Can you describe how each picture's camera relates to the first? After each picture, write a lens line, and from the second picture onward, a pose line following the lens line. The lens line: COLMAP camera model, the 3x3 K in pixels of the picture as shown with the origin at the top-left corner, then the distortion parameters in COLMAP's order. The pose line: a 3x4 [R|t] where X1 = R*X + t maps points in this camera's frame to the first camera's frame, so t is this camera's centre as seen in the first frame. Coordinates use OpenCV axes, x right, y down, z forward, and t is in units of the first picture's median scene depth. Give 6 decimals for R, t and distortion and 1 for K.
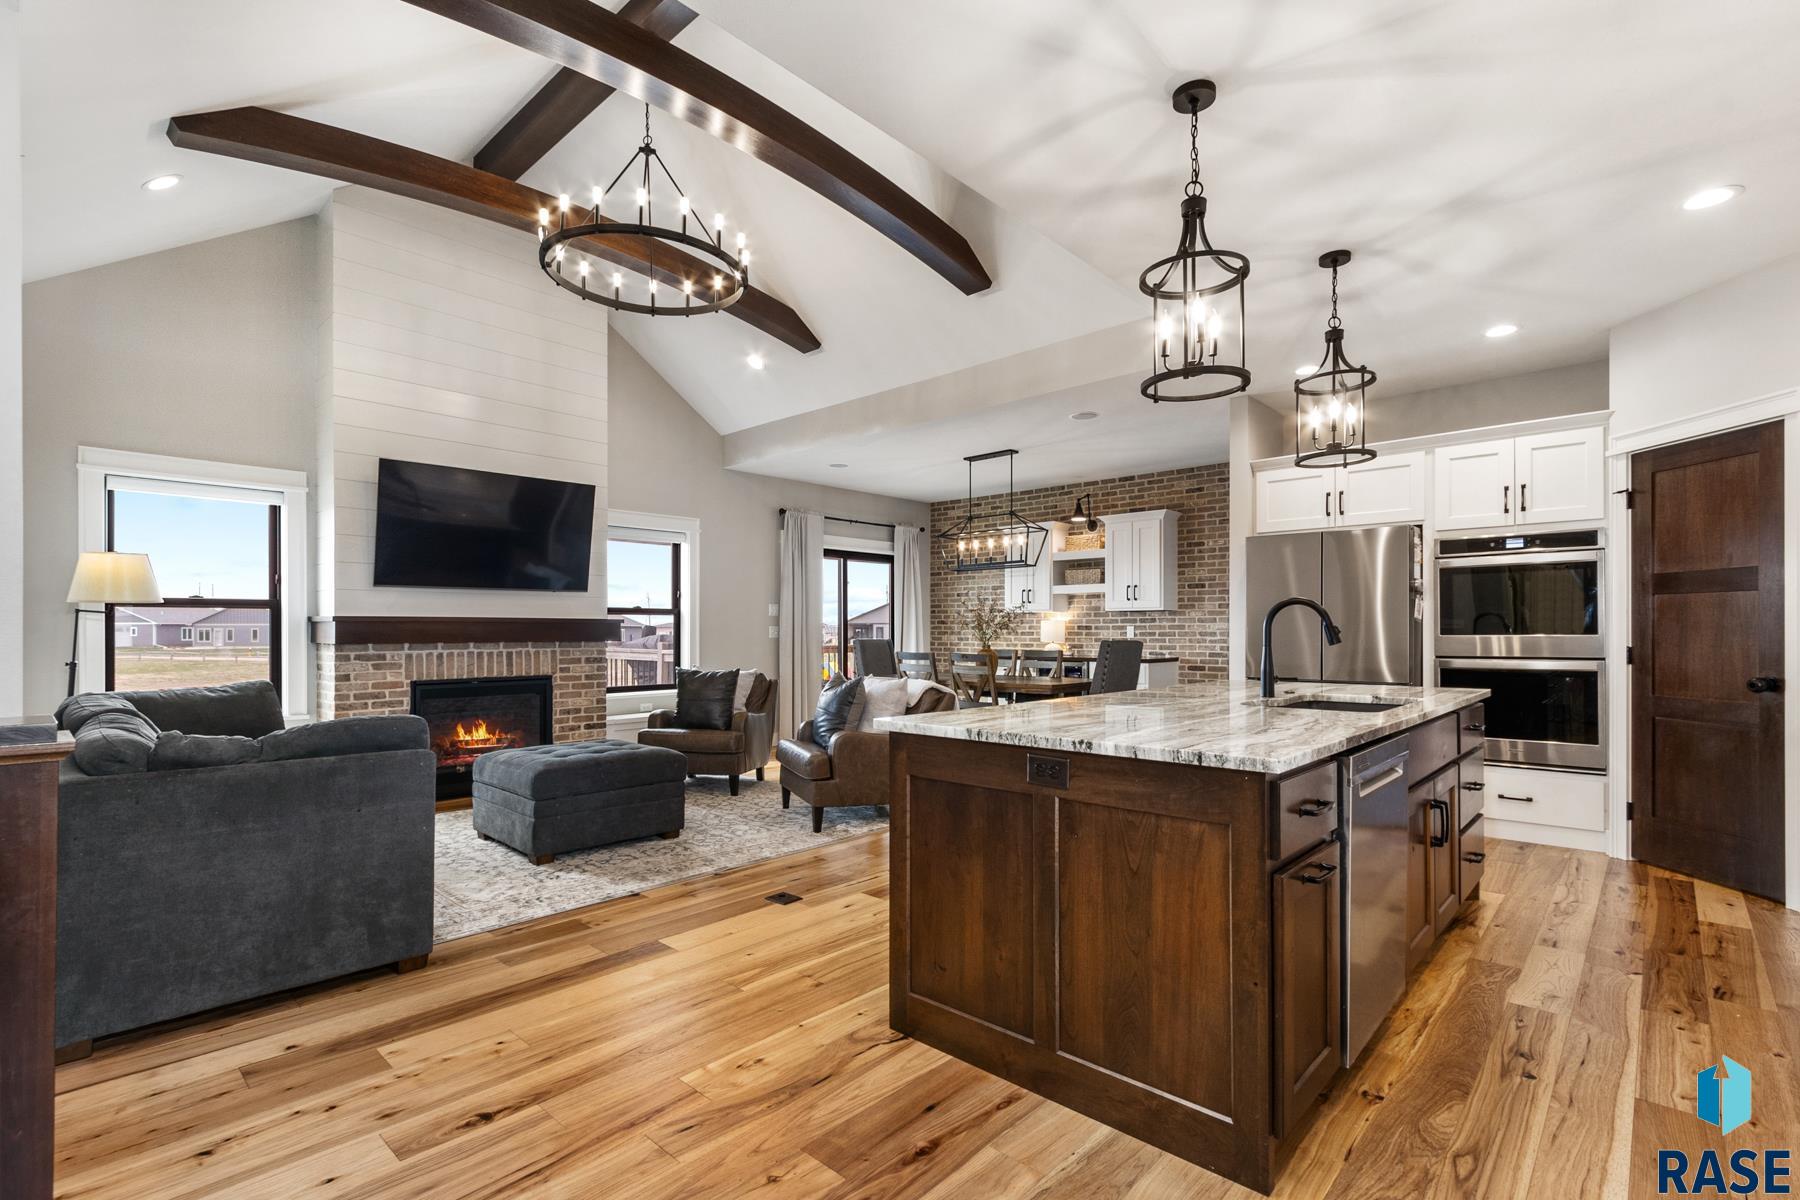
lens RADIAL K [[825.0, 0, 894.1], [0, 825.0, 633.9], [0, 0, 1]] dist [0.009781, -0.001469]
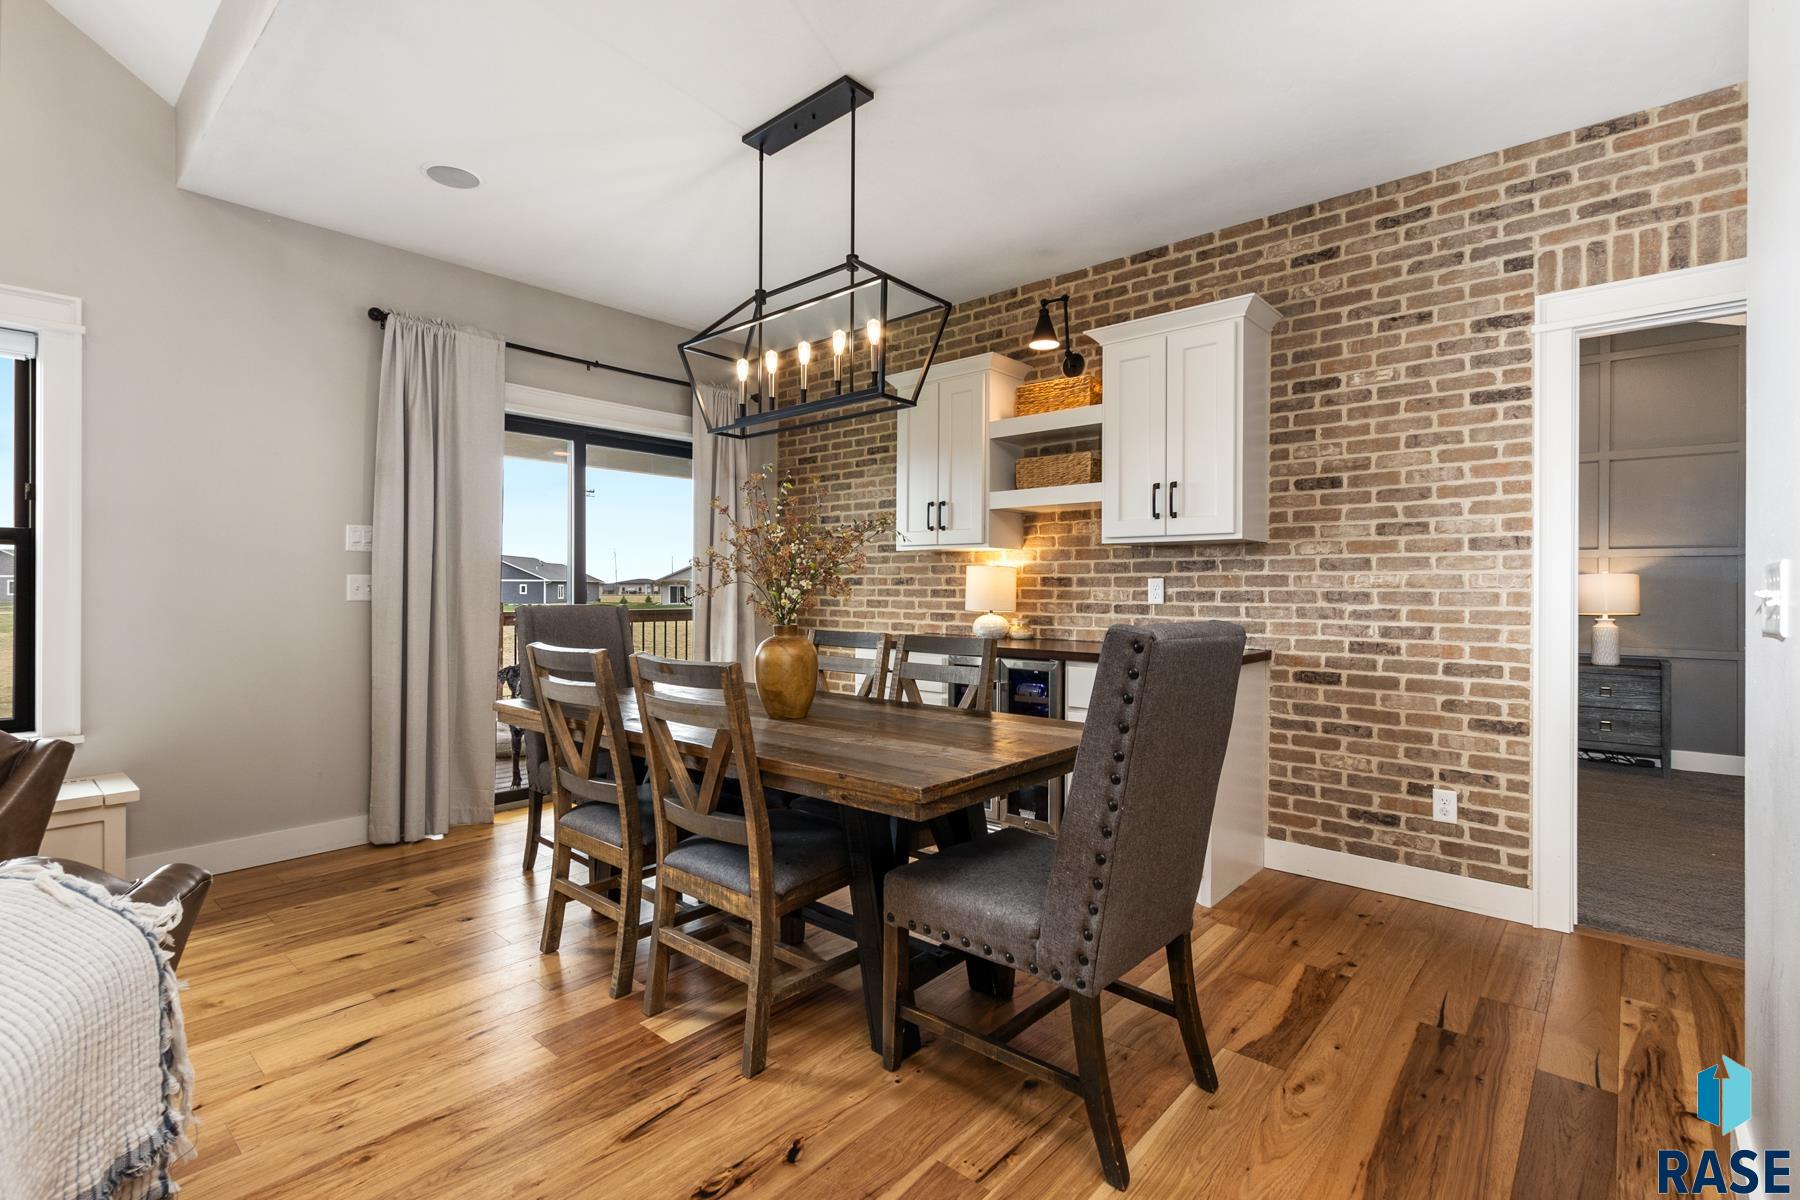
lens RADIAL K [[825.0, 0, 895.1], [0, 825.0, 589.1], [0, 0, 1]] dist [0.009781, -0.001469]
pose [[0.999611, 0.004844, 0.027459, 0.133731], [-0.004775, 0.999985, -0.002561, -0.001699], [-0.027471, 0.002429, 0.999620, 0.564629]]
